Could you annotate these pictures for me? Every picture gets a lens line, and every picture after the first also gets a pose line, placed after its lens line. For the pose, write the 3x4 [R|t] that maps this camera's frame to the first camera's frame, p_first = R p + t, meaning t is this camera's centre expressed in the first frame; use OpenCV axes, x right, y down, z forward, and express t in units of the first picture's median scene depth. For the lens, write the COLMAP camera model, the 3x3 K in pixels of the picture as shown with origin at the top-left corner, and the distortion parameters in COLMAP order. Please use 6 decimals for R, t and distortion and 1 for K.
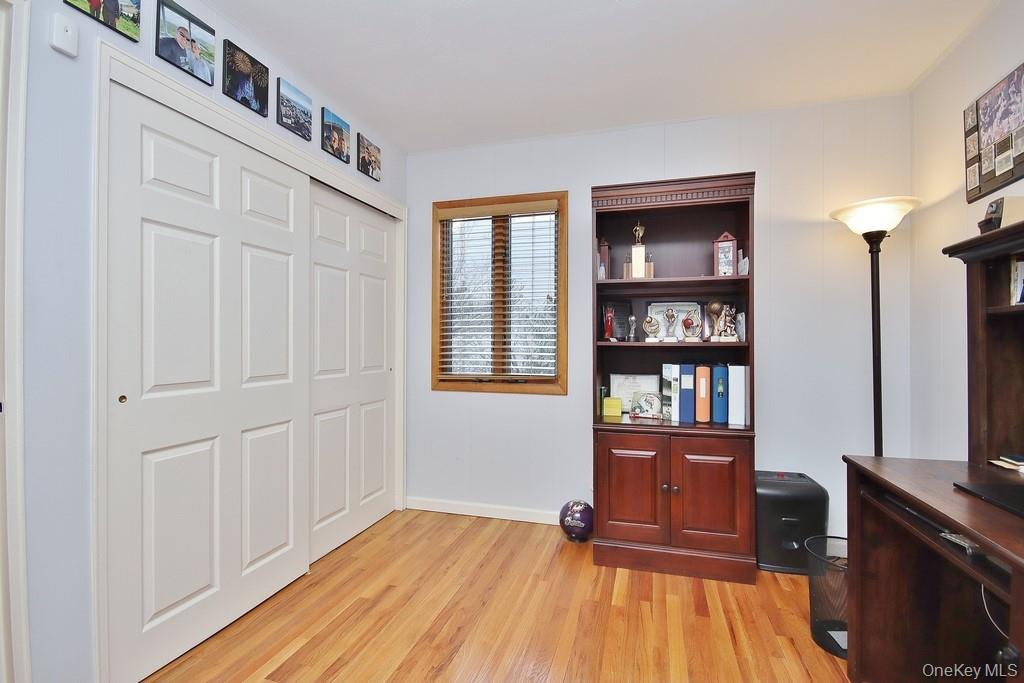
lens RADIAL K [[473.7, 0, 506.1], [0, 473.7, 338.6], [0, 0, 1]] dist [0.007159, -0.002319]
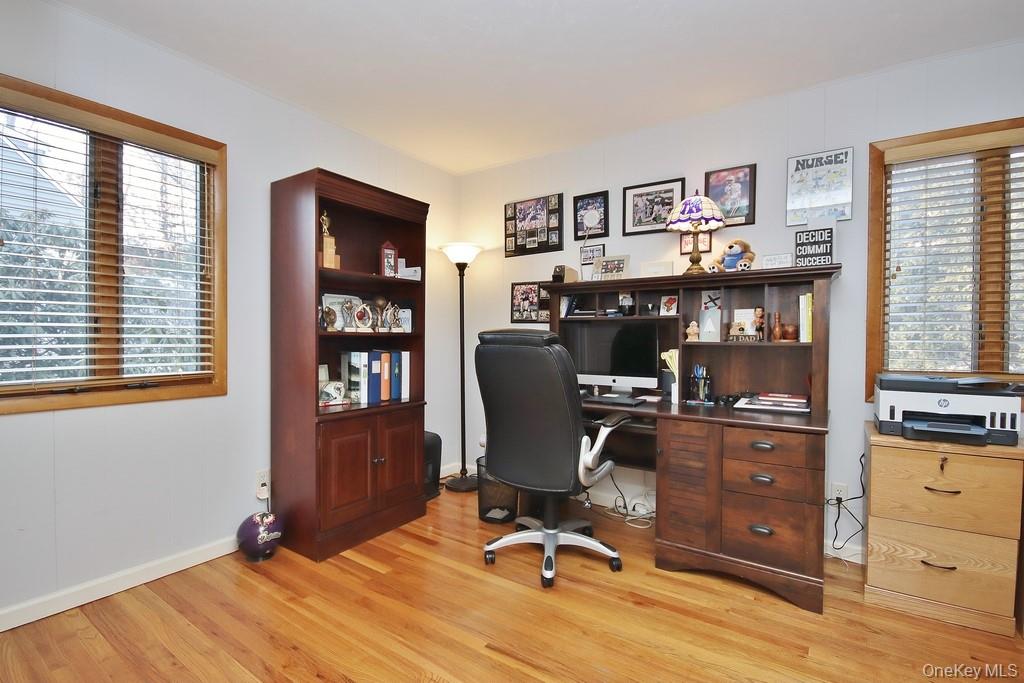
lens RADIAL K [[473.7, 0, 506.2], [0, 473.7, 343.8], [0, 0, 1]] dist [0.007159, -0.002319]
pose [[0.311646, -0.011629, 0.950127, -0.593363], [-0.013446, 0.999771, 0.016647, 0.011785], [-0.950103, -0.017963, 0.311419, 0.340215]]
